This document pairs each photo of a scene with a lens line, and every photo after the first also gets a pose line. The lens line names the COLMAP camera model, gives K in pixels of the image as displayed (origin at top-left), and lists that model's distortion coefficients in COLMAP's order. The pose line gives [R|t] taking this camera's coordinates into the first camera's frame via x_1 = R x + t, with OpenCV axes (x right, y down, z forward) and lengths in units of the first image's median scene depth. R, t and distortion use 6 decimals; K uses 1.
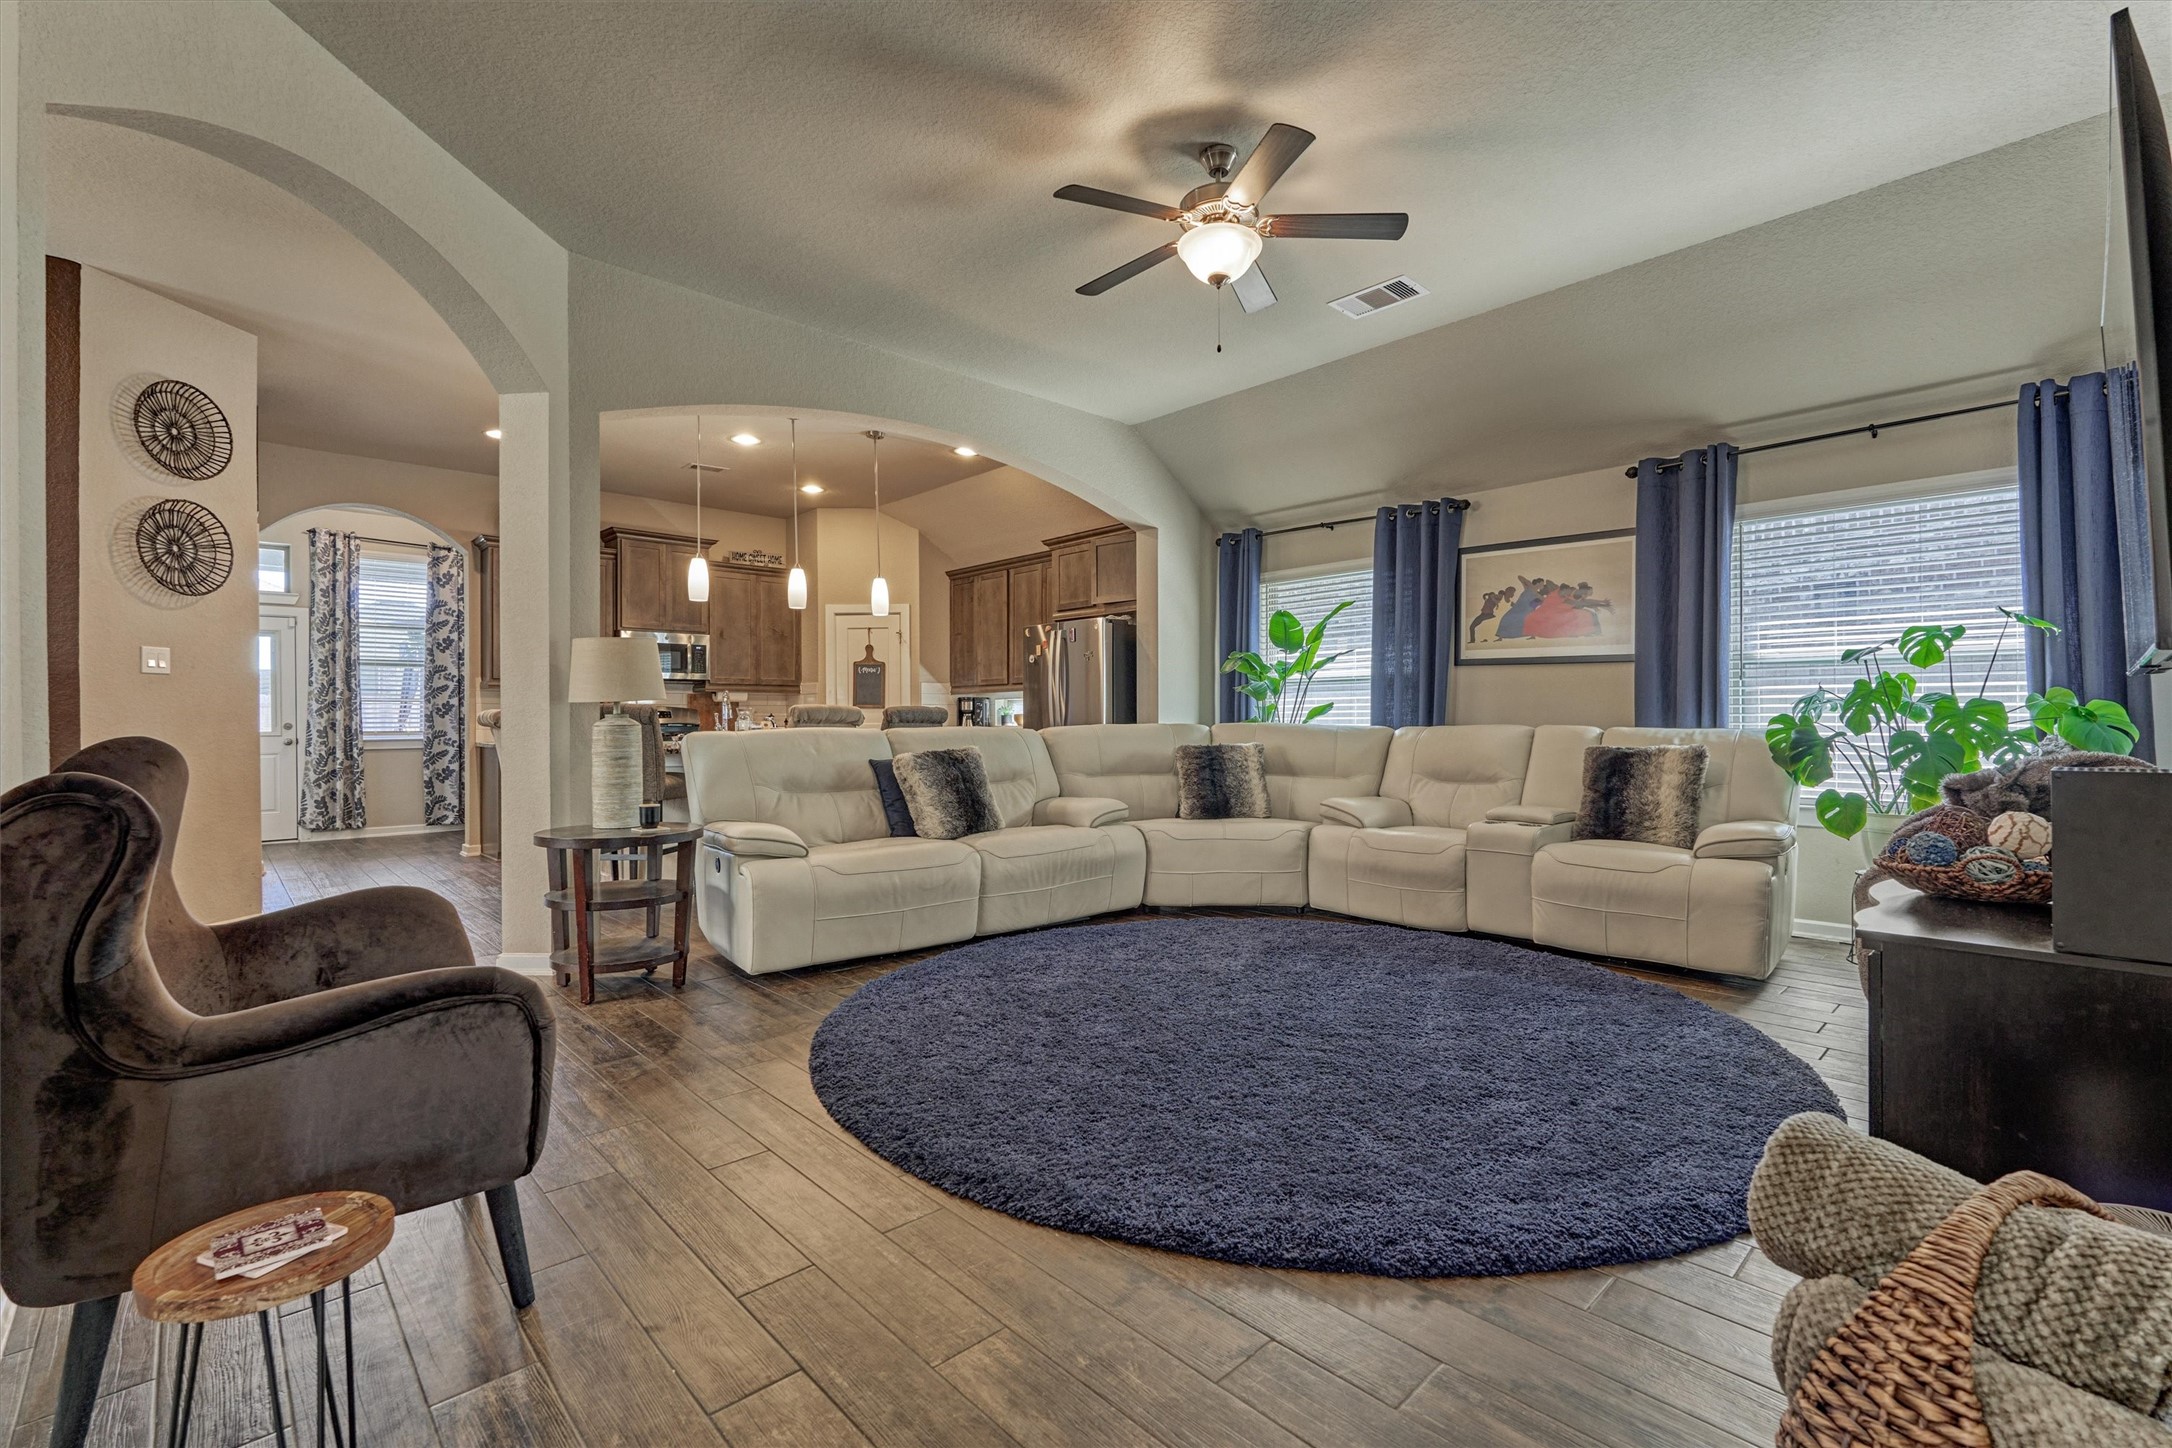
lens RADIAL K [[992.3, 0, 1119.9], [0, 992.3, 729.8], [0, 0, 1]] dist [-0.002179, -0.001468]
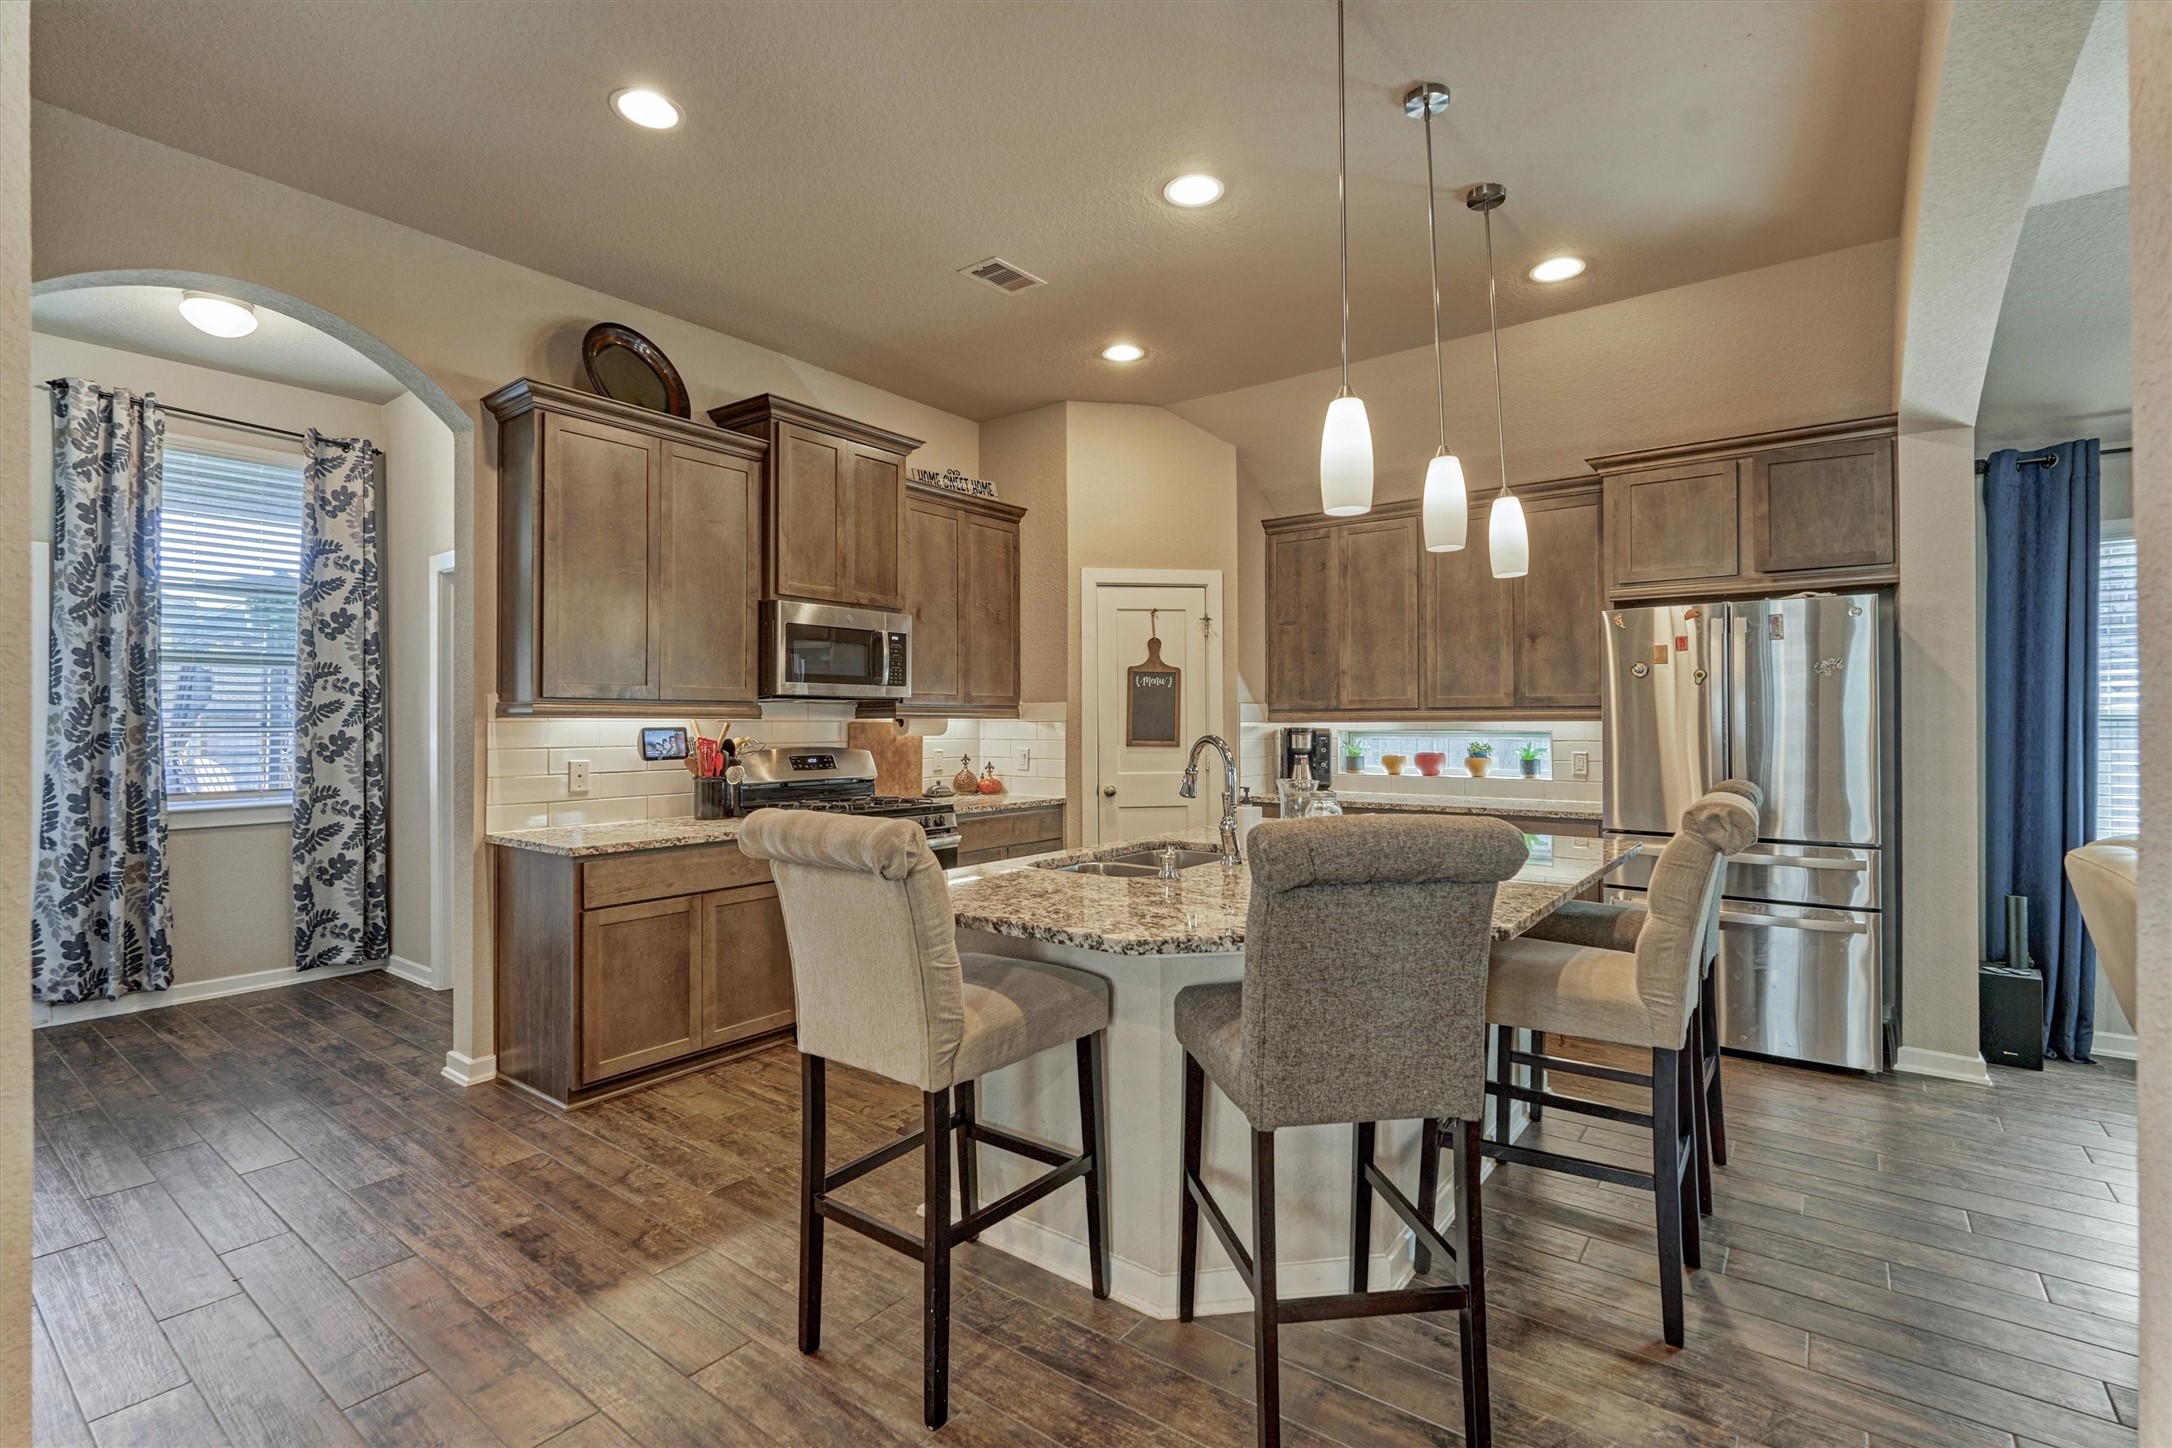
lens RADIAL K [[992.3, 0, 1090.5], [0, 992.3, 719.2], [0, 0, 1]] dist [-0.002179, -0.001468]
pose [[0.986386, 0.003832, 0.164400, -0.386575], [-0.002497, 0.999962, -0.008323, -0.033104], [-0.164426, 0.007799, 0.986359, 0.429694]]
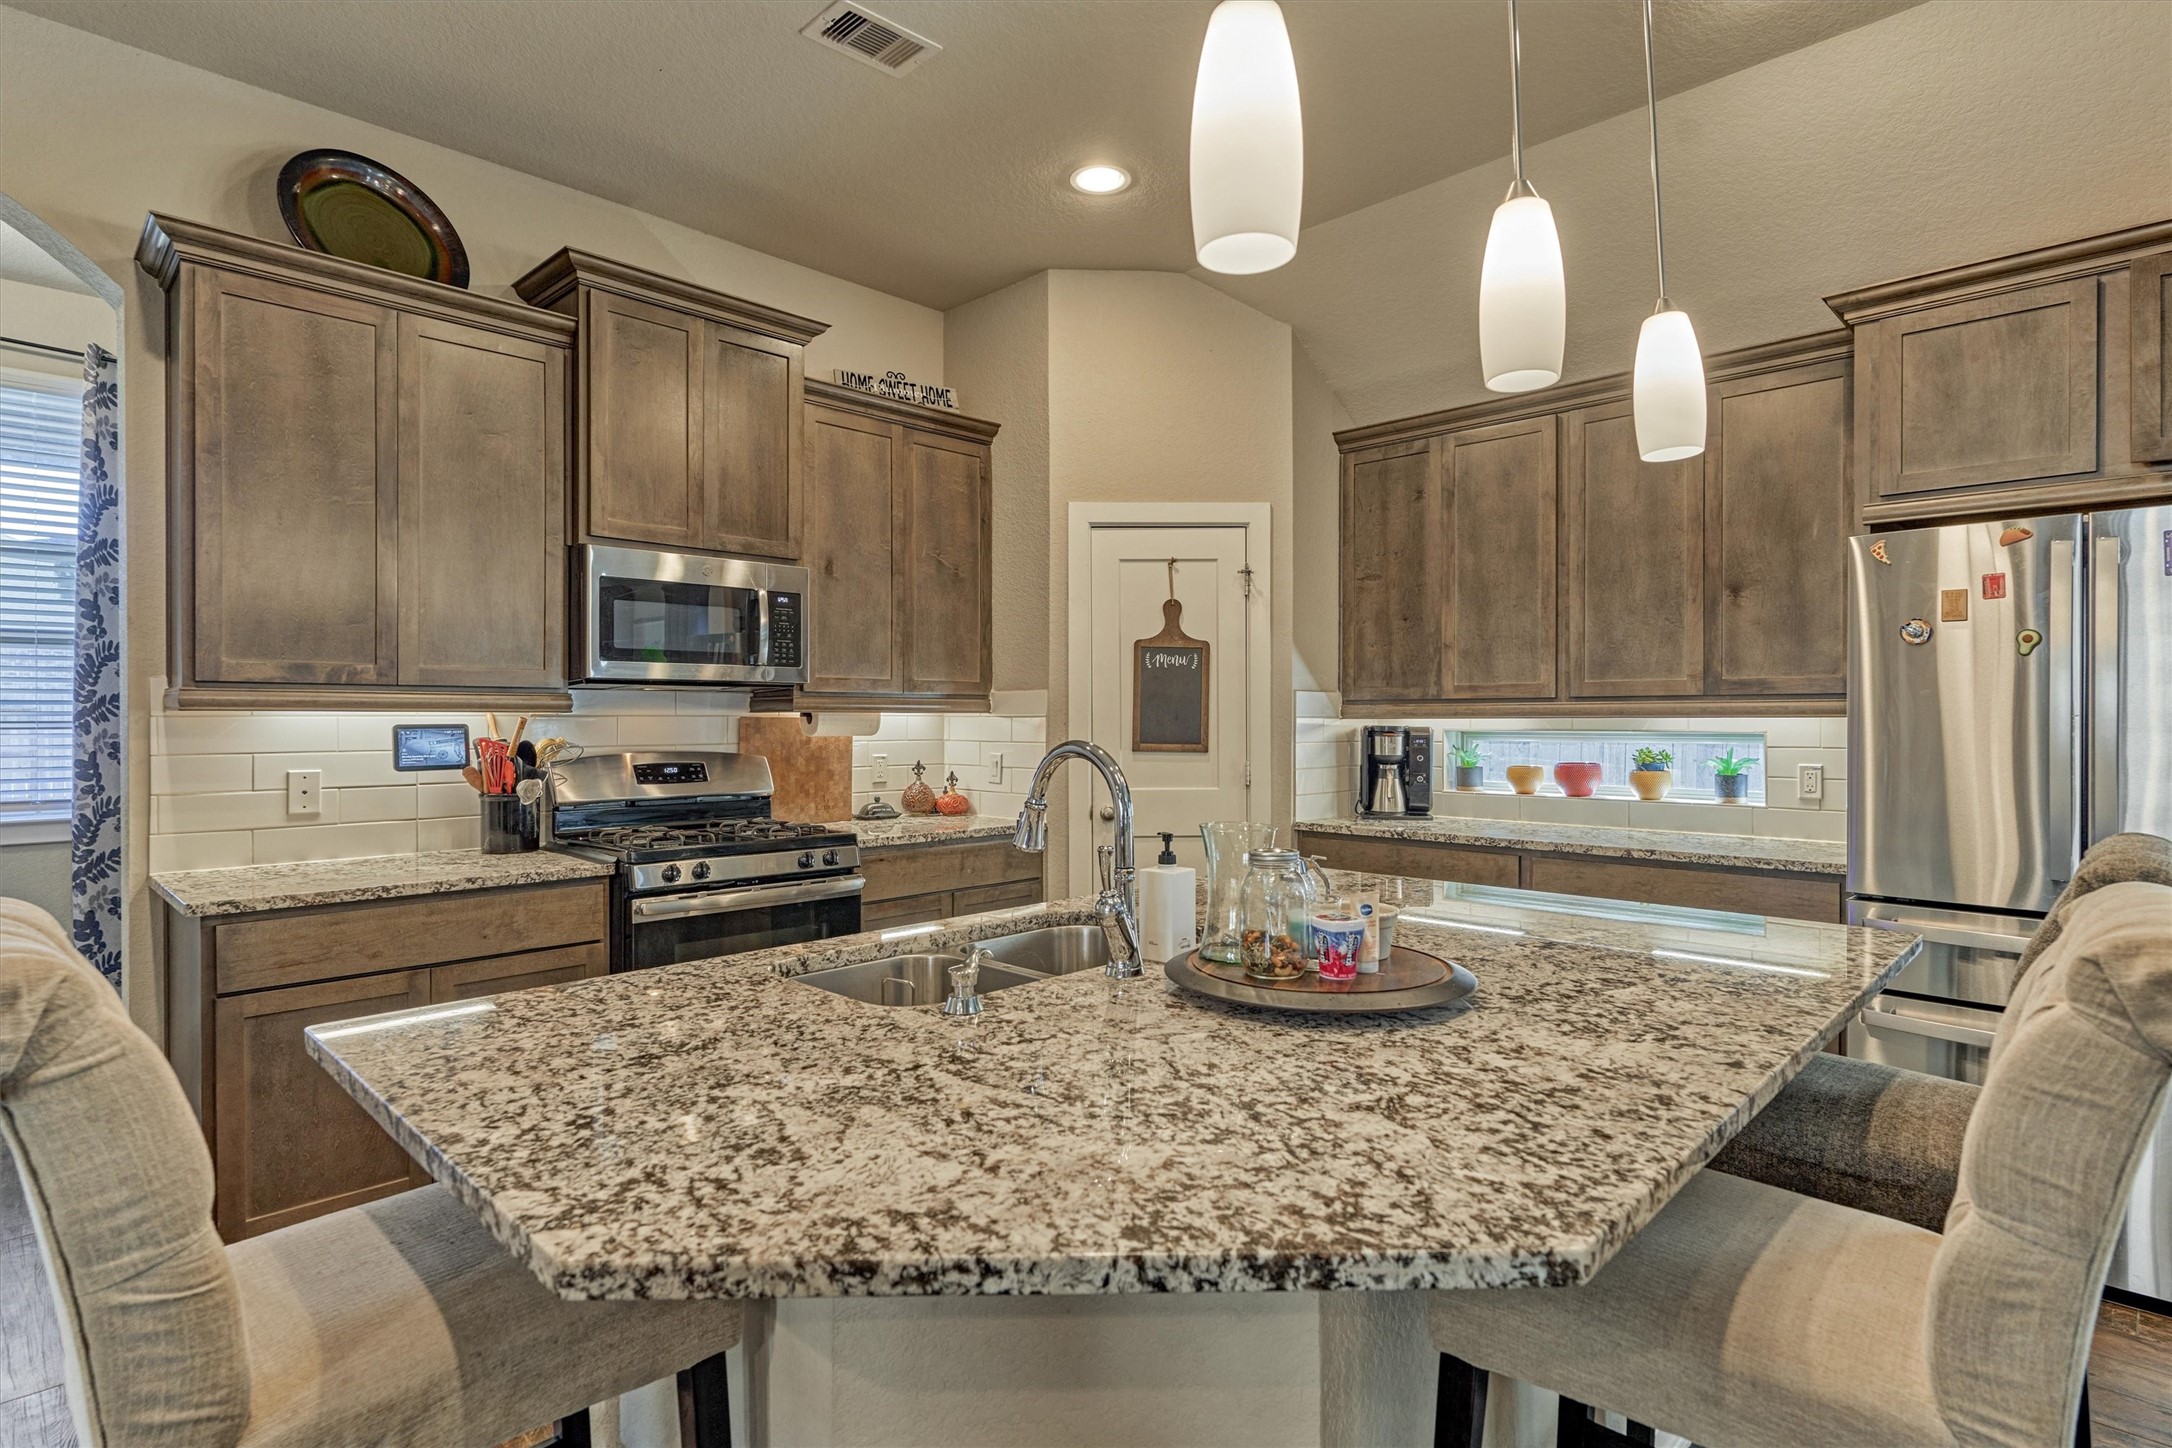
lens RADIAL K [[1103.1, 0, 1094.5], [0, 1103.1, 730.7], [0, 0, 1]] dist [-0.004109, 0.001913]
pose [[0.999162, 0.004142, 0.040722, -0.304434], [-0.004435, 0.999965, 0.007097, -0.034110], [-0.040691, -0.007272, 0.999145, 0.539058]]
